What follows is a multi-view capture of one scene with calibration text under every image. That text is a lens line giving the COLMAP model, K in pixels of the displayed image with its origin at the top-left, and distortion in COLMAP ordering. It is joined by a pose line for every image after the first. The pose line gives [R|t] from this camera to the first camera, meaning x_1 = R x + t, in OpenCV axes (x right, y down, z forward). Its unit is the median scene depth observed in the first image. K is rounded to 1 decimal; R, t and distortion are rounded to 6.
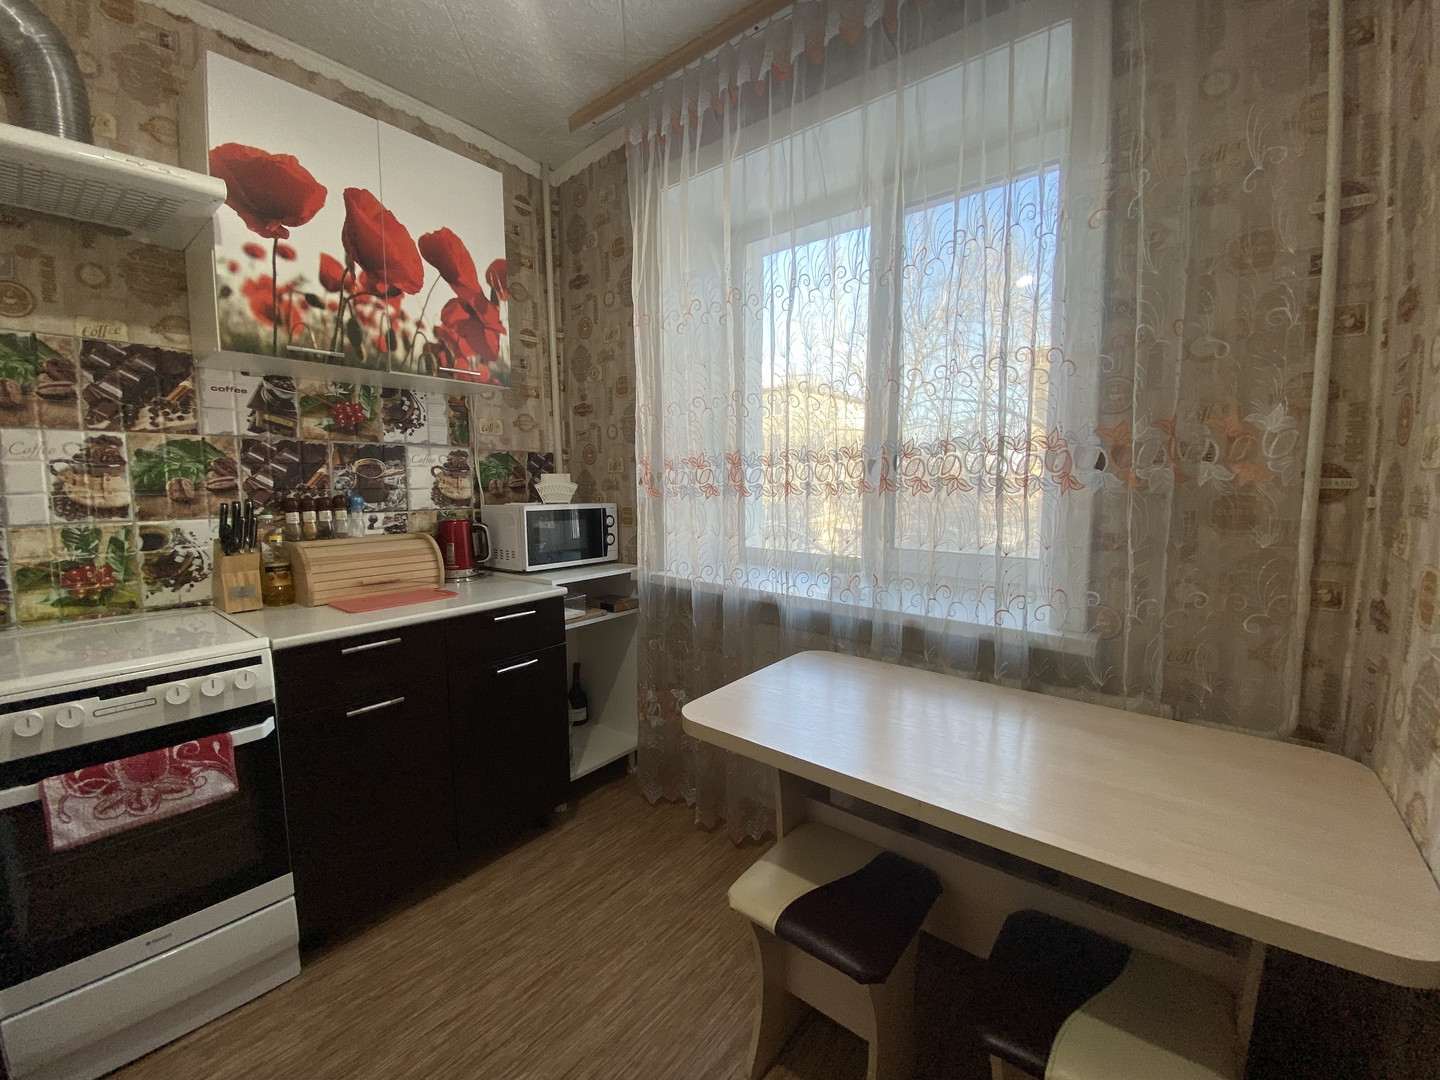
lens RADIAL K [[571.3, 0, 720.0], [0, 571.3, 540.0], [0, 0, 1]] dist [0.014398, -0.018687]
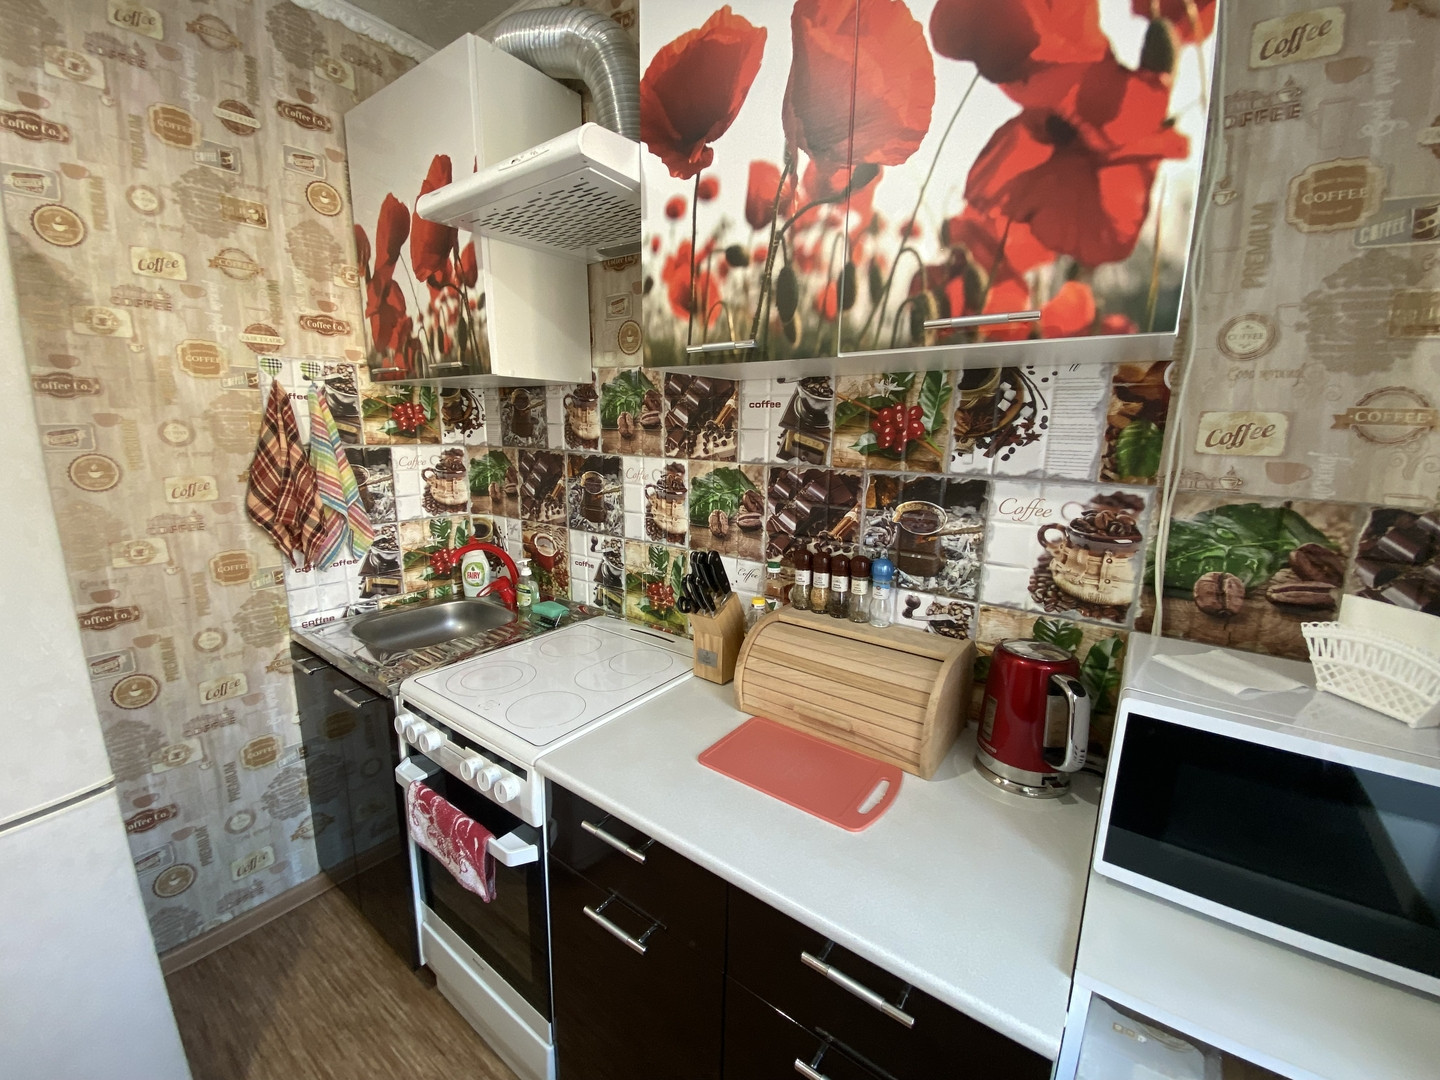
lens RADIAL K [[571.3, 0, 720.0], [0, 571.3, 540.0], [0, 0, 1]] dist [0.014398, -0.018687]
pose [[0.057097, 0.200255, -0.978079, -0.060998], [-0.116974, 0.974271, 0.192647, -0.218359], [0.991492, 0.103410, 0.079053, 0.865856]]
